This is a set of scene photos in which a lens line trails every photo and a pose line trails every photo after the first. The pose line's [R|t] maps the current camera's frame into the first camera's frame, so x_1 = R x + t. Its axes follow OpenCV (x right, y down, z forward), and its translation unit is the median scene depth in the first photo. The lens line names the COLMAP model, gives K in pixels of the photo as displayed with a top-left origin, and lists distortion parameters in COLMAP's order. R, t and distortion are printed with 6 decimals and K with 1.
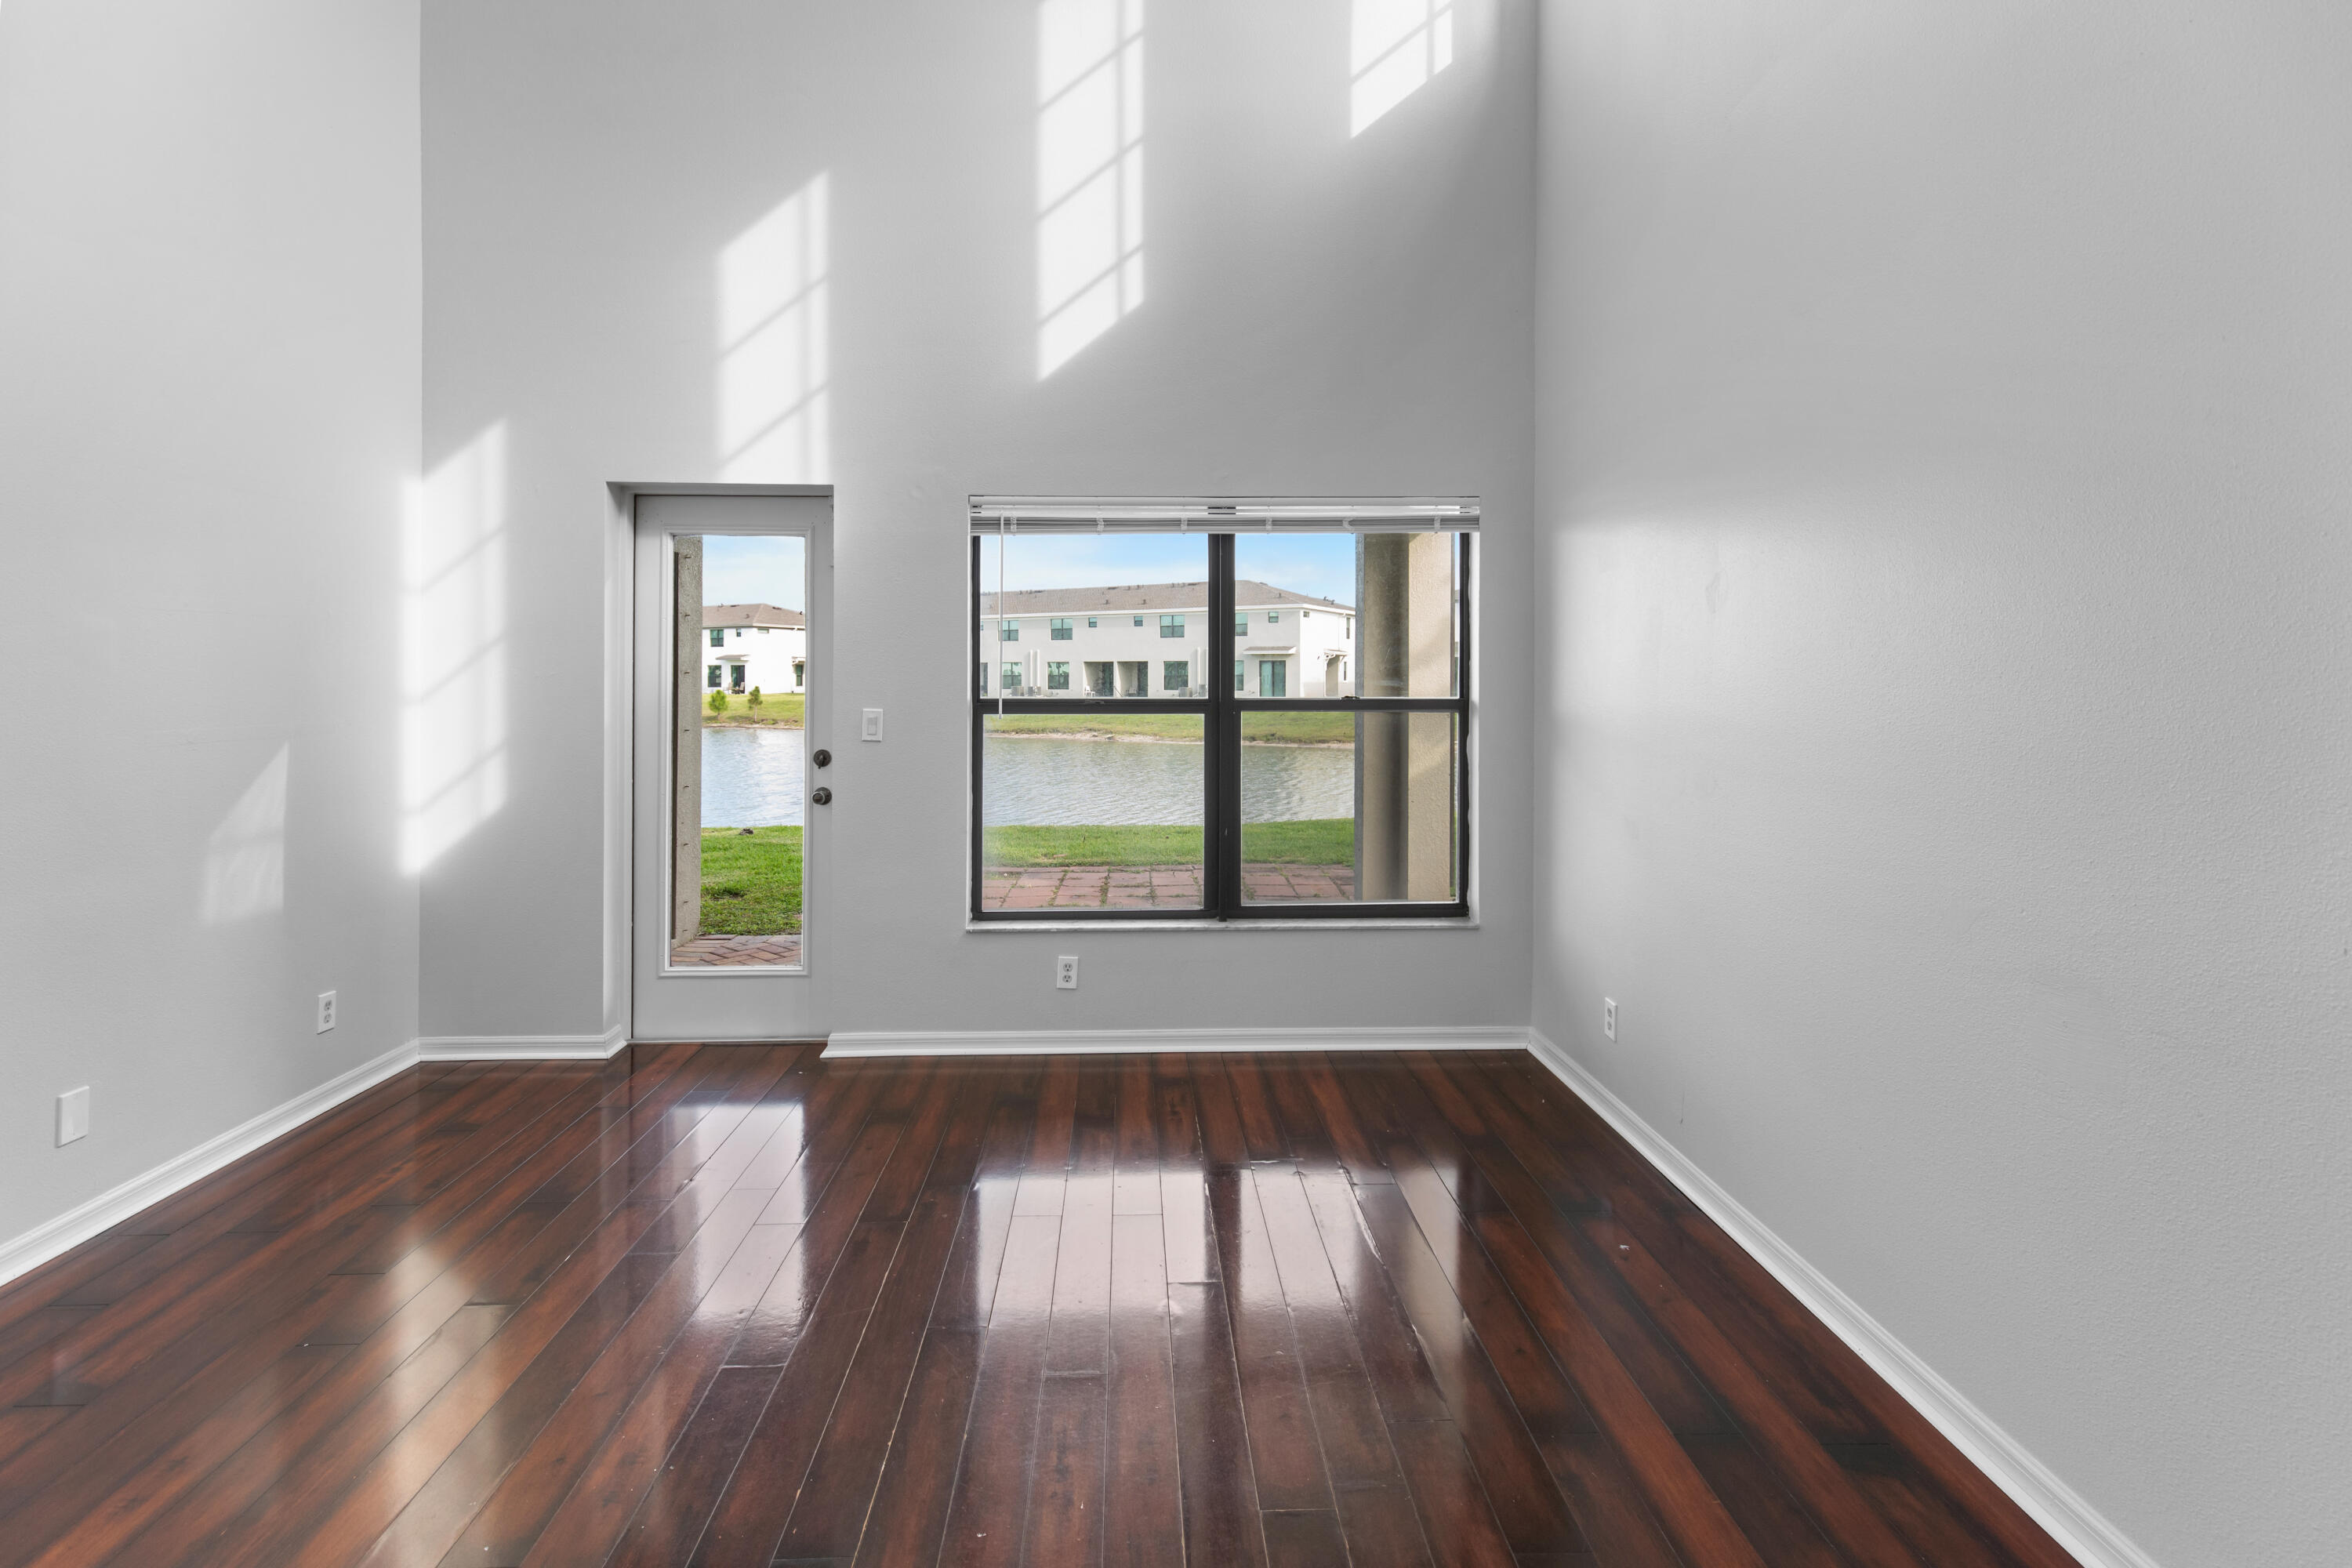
lens RADIAL K [[1092.5, 0, 1167.7], [0, 1092.5, 707.1], [0, 0, 1]] dist [0.010164, -0.000391]
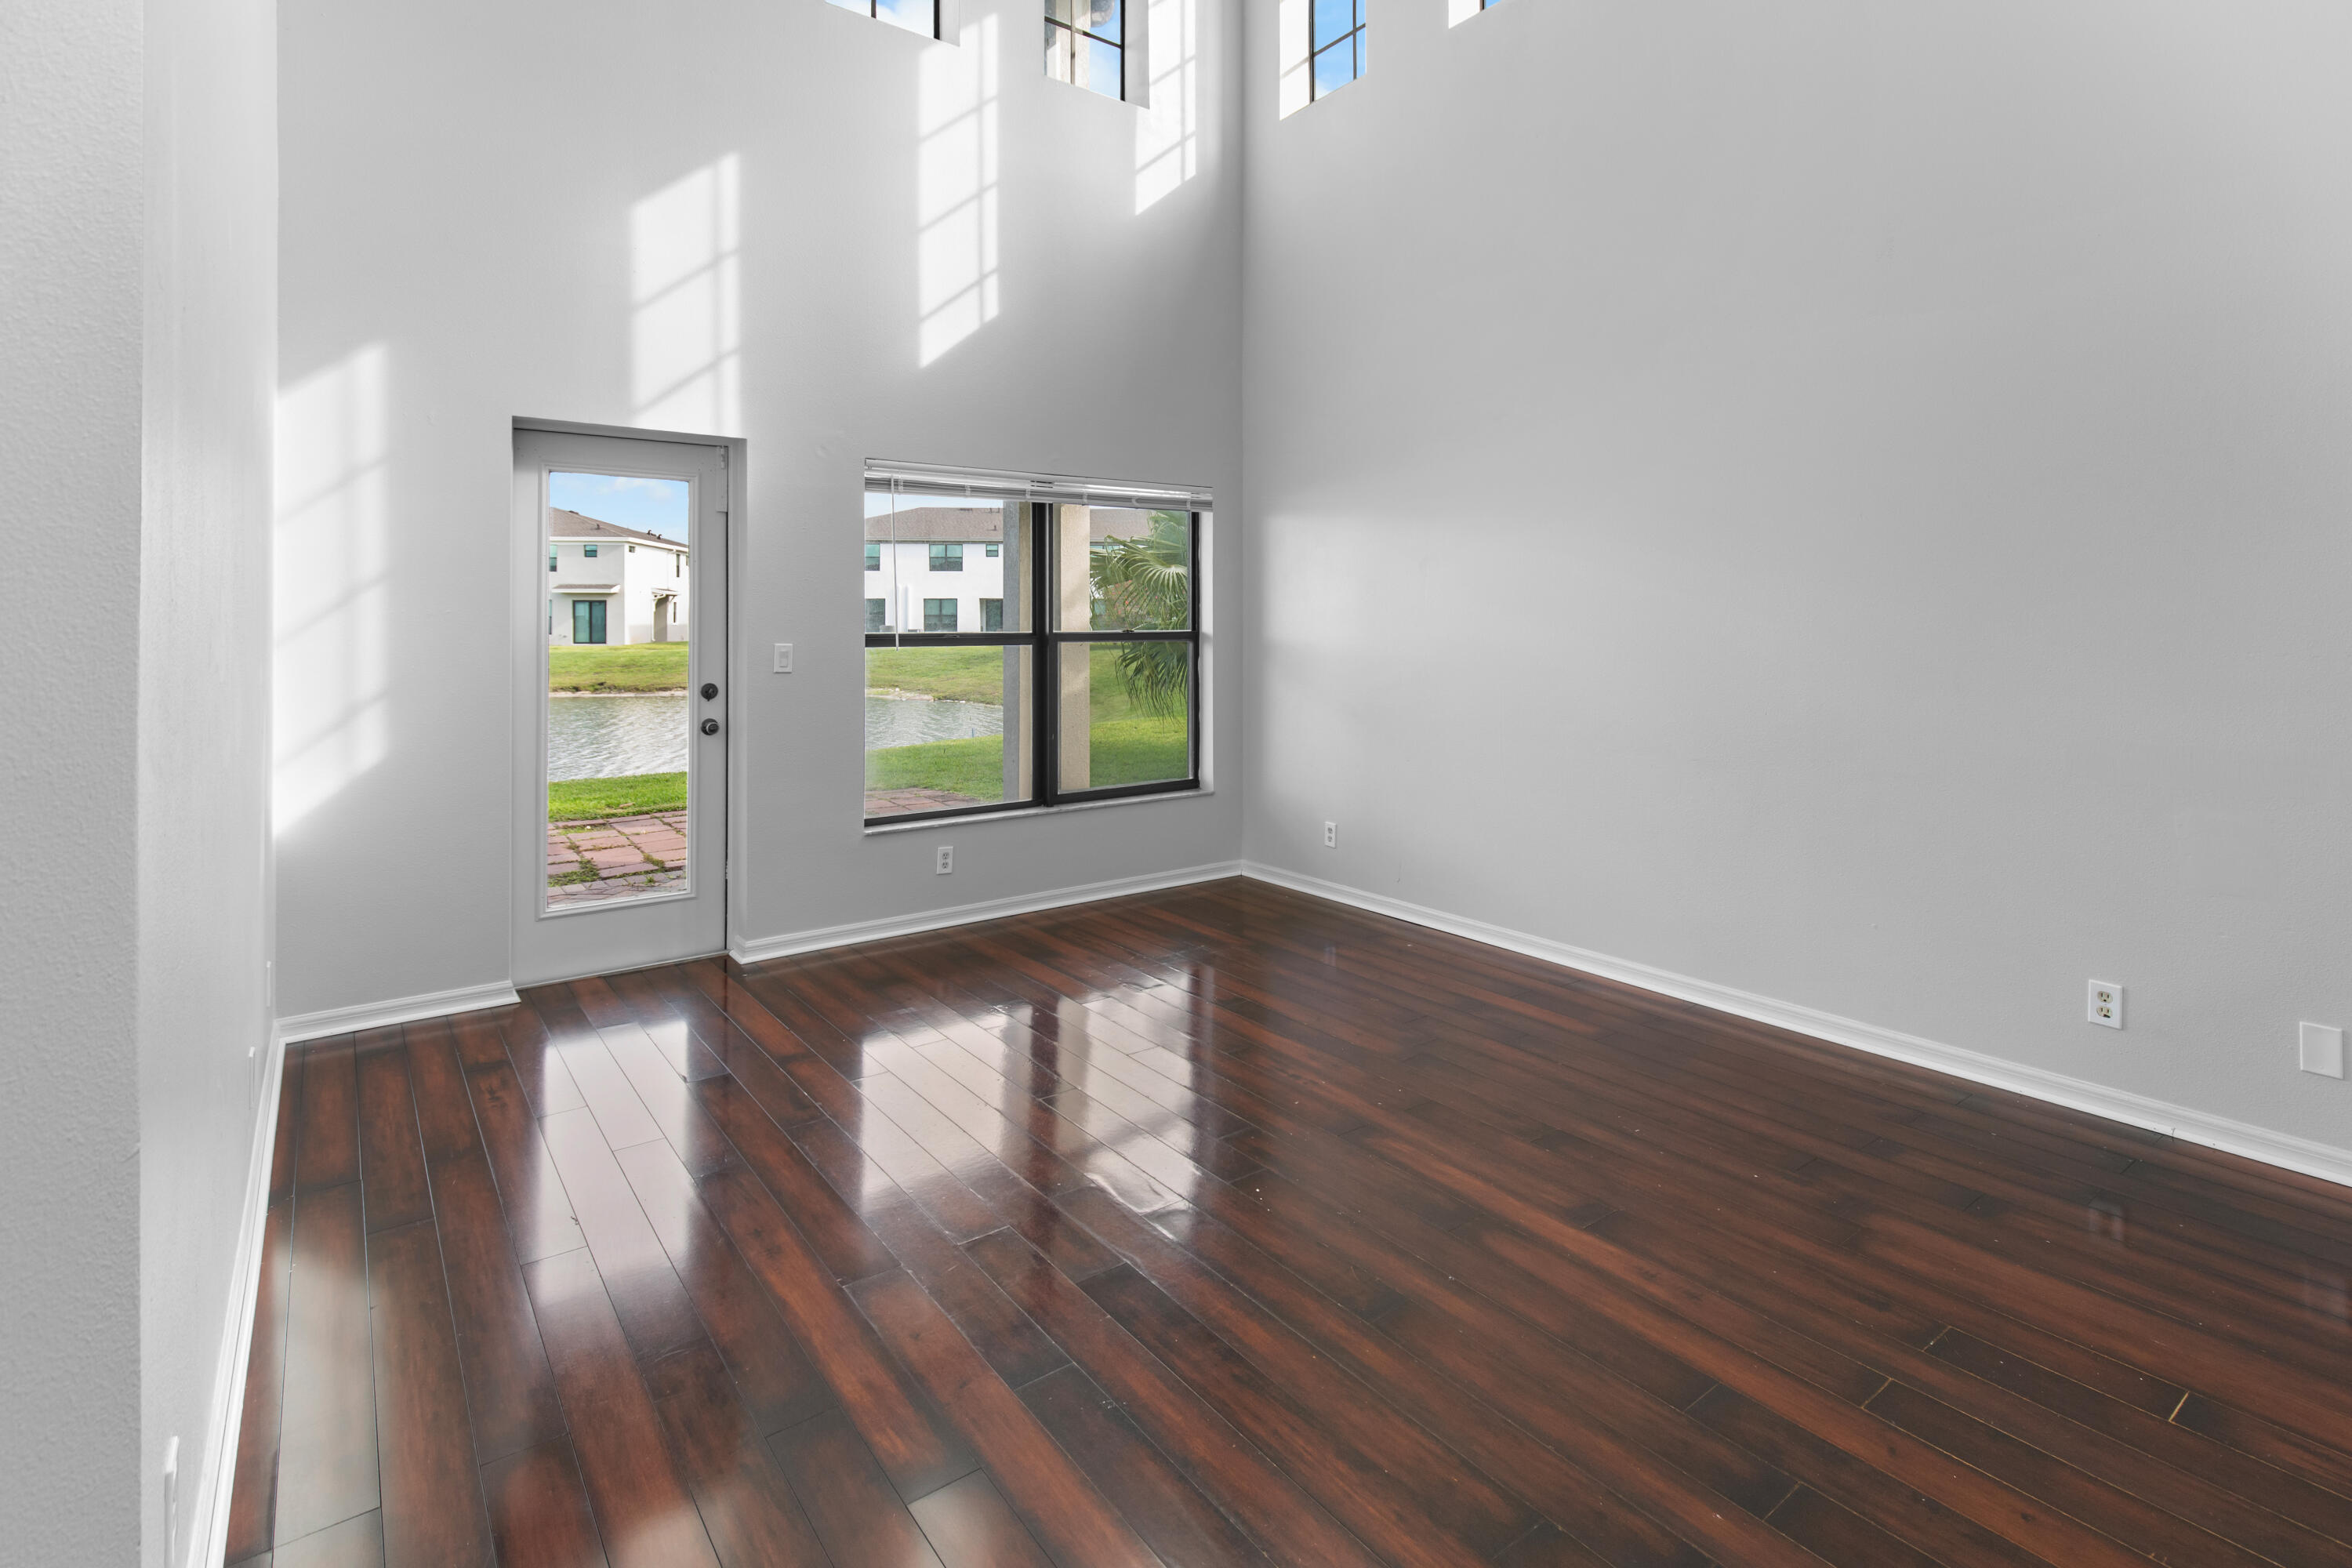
lens RADIAL K [[1097.3, 0, 1178.4], [0, 1097.3, 655.5], [0, 0, 1]] dist [0.010061, 0.000214]
pose [[0.827400, -0.020246, 0.561248, -0.538982], [0.016895, 0.999795, 0.011159, 0.007656], [-0.561359, 0.000249, 0.827572, -0.143602]]
